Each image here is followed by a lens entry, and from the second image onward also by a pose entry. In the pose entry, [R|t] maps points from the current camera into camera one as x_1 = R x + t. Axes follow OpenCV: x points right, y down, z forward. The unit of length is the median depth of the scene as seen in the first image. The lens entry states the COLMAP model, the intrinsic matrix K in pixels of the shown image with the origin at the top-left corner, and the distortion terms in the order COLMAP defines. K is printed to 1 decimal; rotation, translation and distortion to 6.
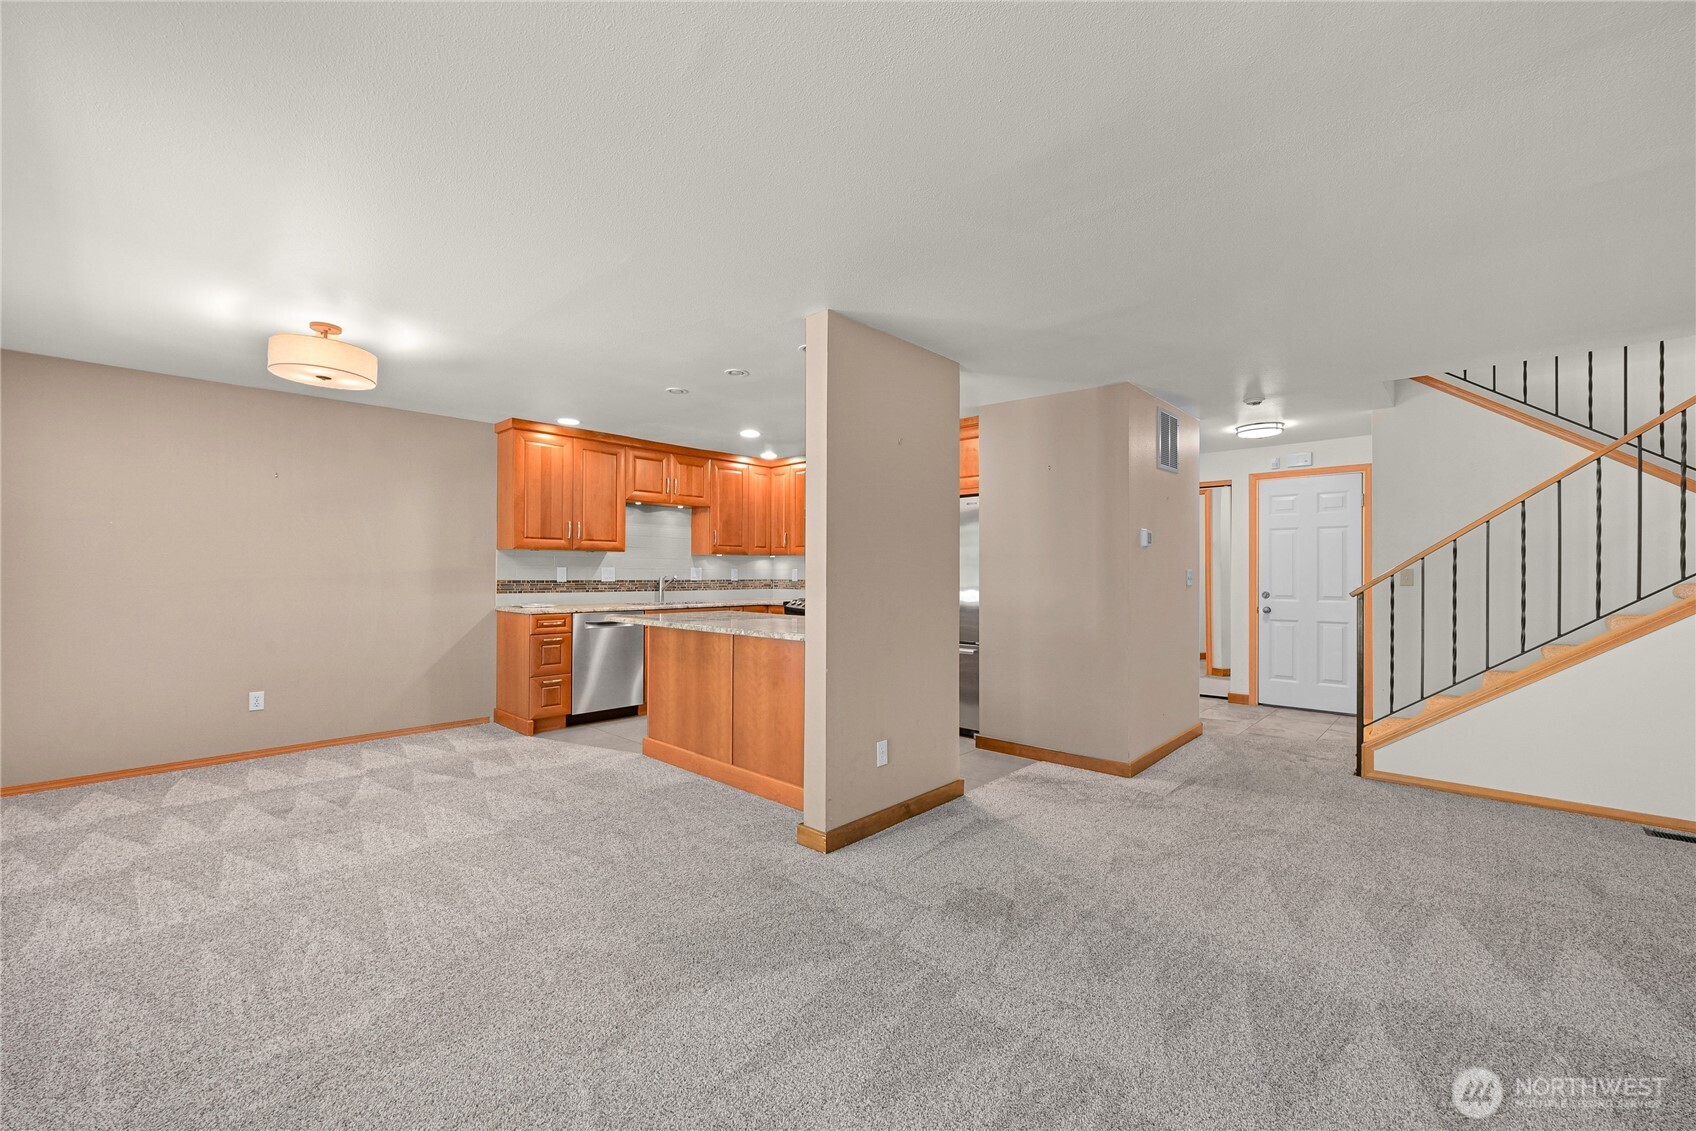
lens RADIAL K [[679.6, 0, 850.9], [0, 679.6, 570.6], [0, 0, 1]] dist [0.000701, 0.000136]
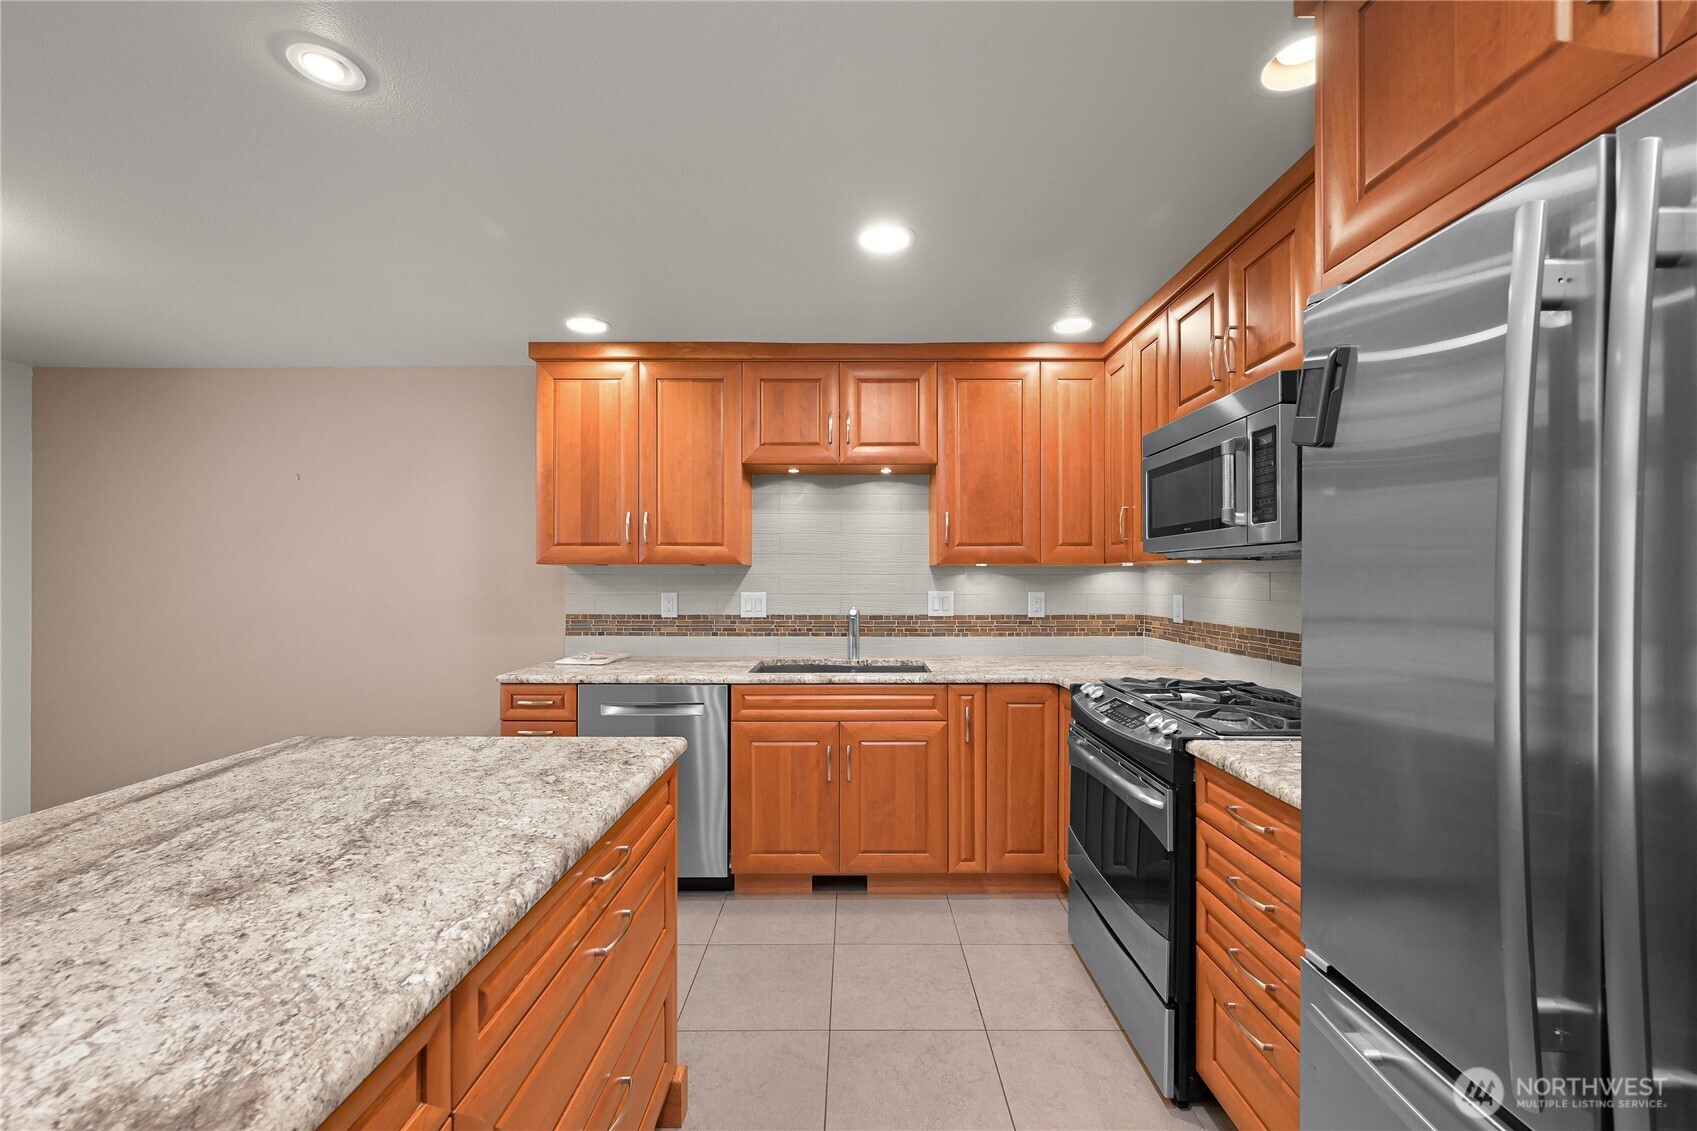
lens RADIAL K [[680.0, 0, 854.2], [0, 680.0, 575.7], [0, 0, 1]] dist [0.000701, 0.000136]
pose [[0.670791, -0.007866, -0.741605, 0.112235], [0.006503, 0.999968, -0.004724, -0.015297], [0.741618, -0.001654, 0.670821, 0.705015]]
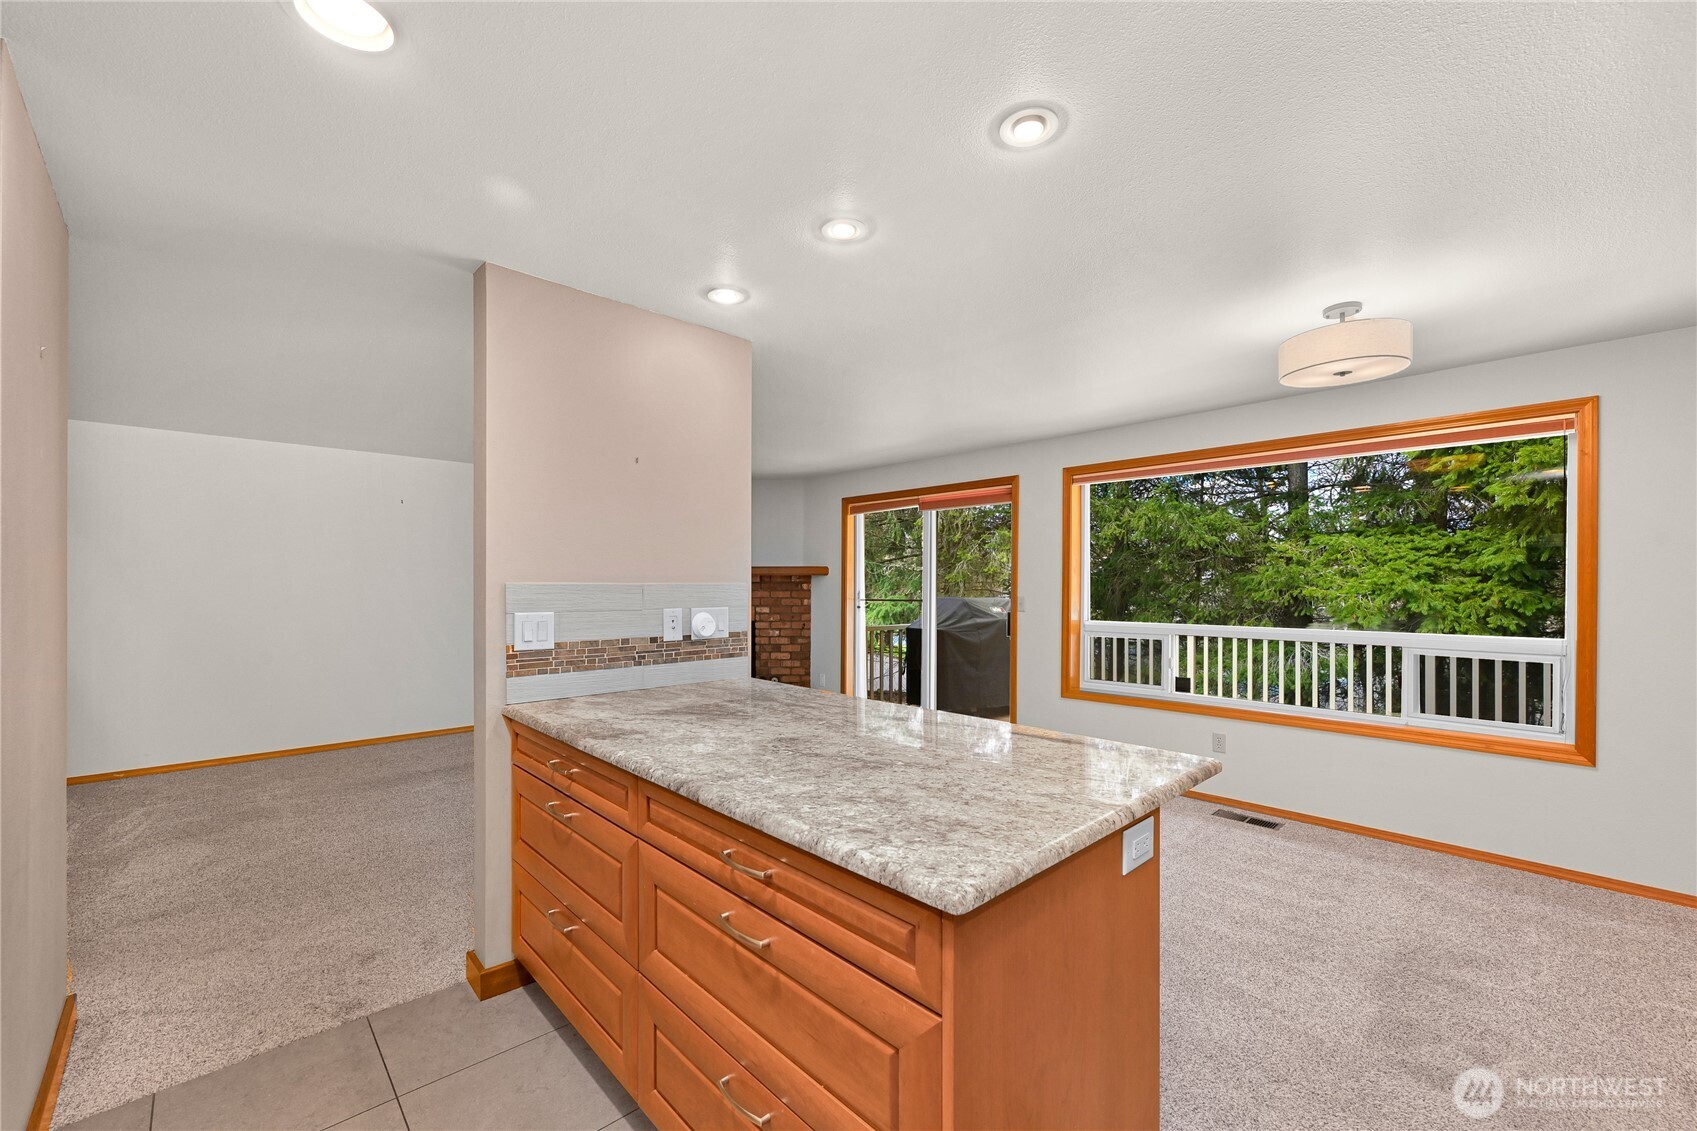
lens RADIAL K [[680.0, 0, 843.8], [0, 680.0, 579.4], [0, 0, 1]] dist [0.000701, 0.000136]
pose [[-0.997004, -0.008422, 0.076886, -0.129228], [-0.008831, 0.999949, -0.004985, -0.016884], [-0.076840, -0.005649, -0.997027, 0.988997]]
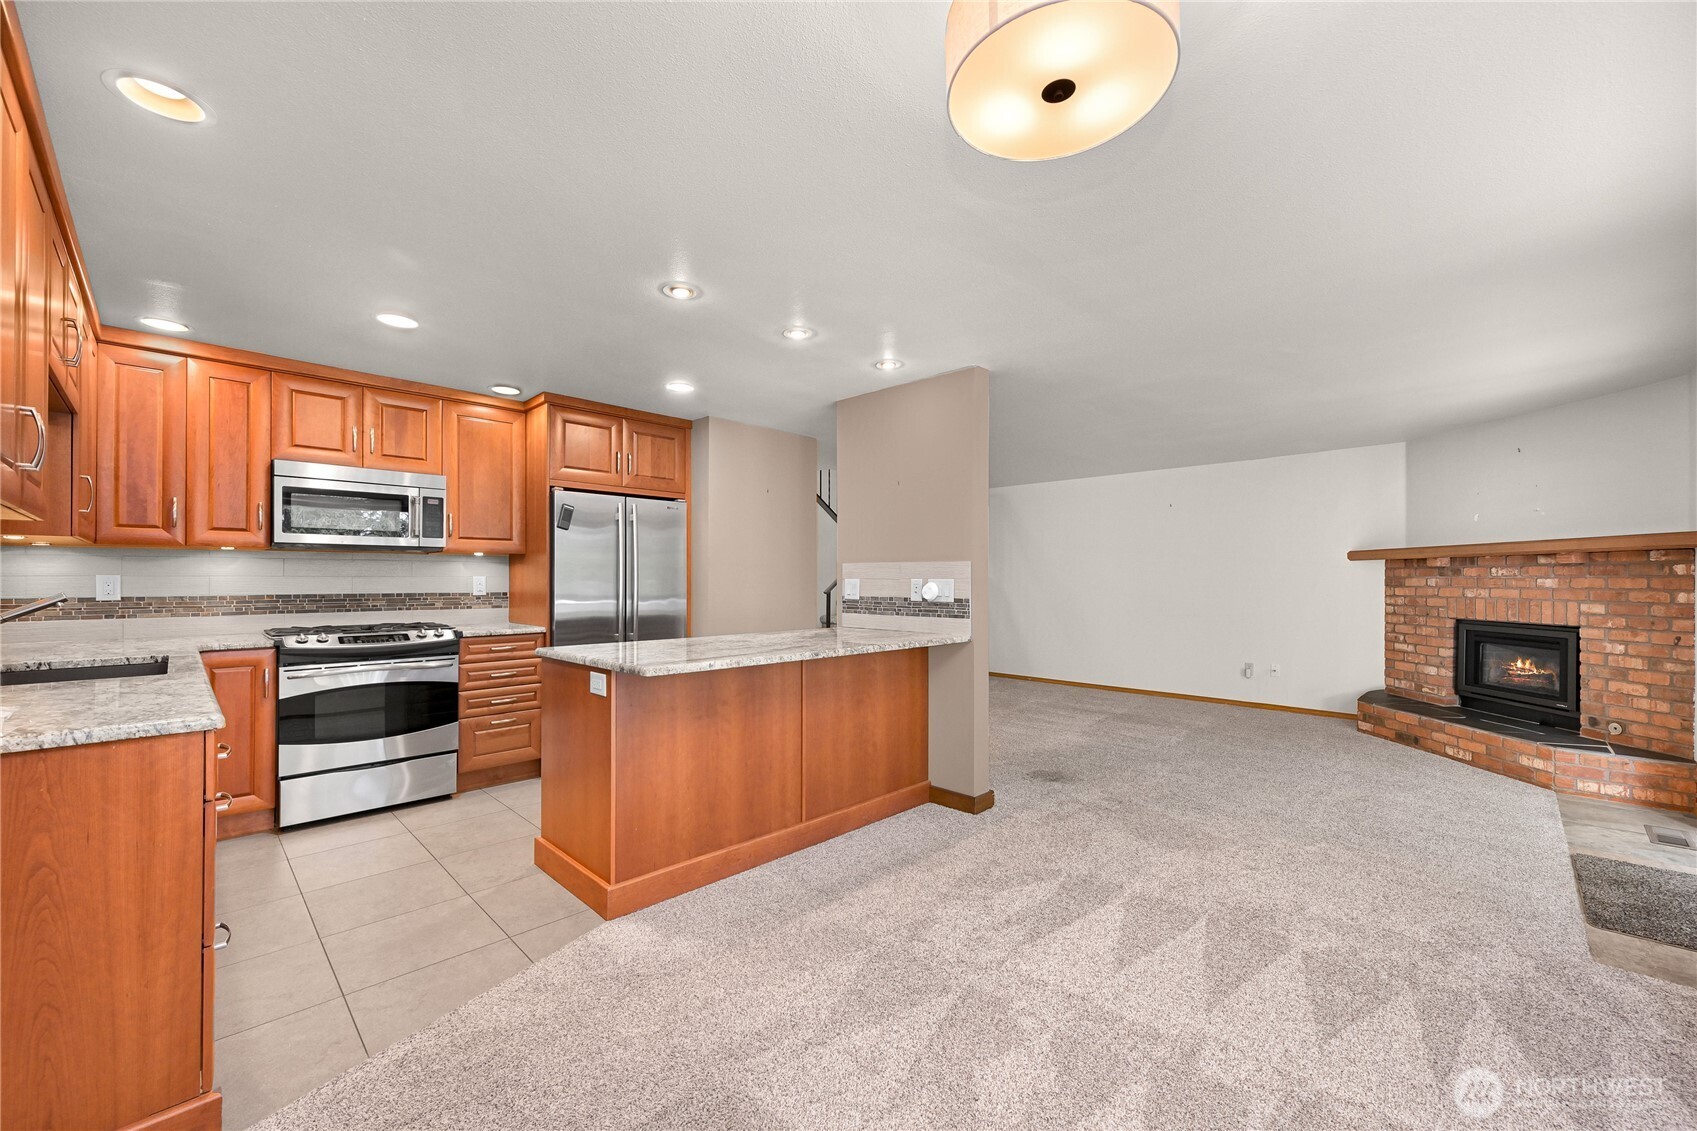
lens RADIAL K [[680.0, 0, 849.4], [0, 680.0, 572.6], [0, 0, 1]] dist [0.000701, 0.000136]
pose [[0.036785, 0.001623, 0.999322, -0.634816], [-0.002063, 0.999997, -0.001548, -0.004634], [-0.999321, -0.002005, 0.036788, 0.600141]]
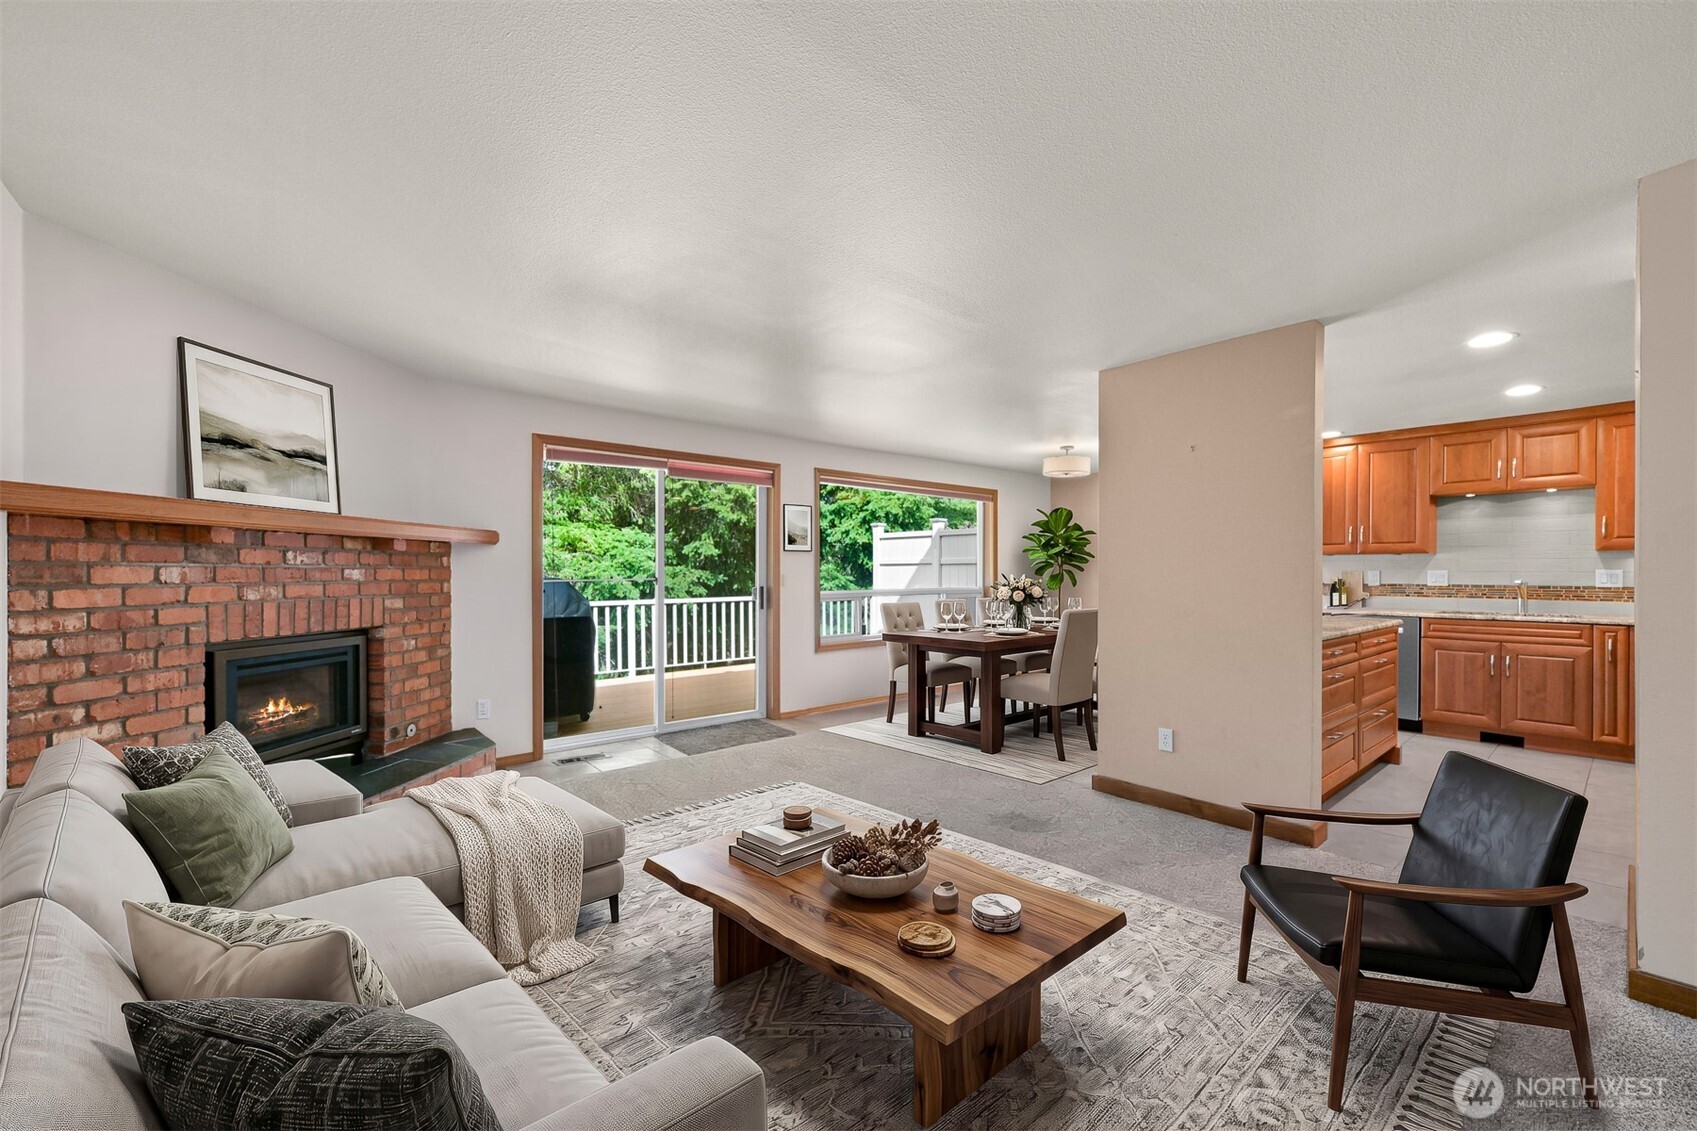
lens RADIAL K [[680.0, 0, 855.0], [0, 680.0, 578.5], [0, 0, 1]] dist [0.000701, 0.000136]
pose [[-0.120857, 0.000070, -0.992670, 0.651467], [-0.000984, 0.999999, 0.000190, 0.006628], [0.992669, 0.001000, -0.120857, 0.347253]]
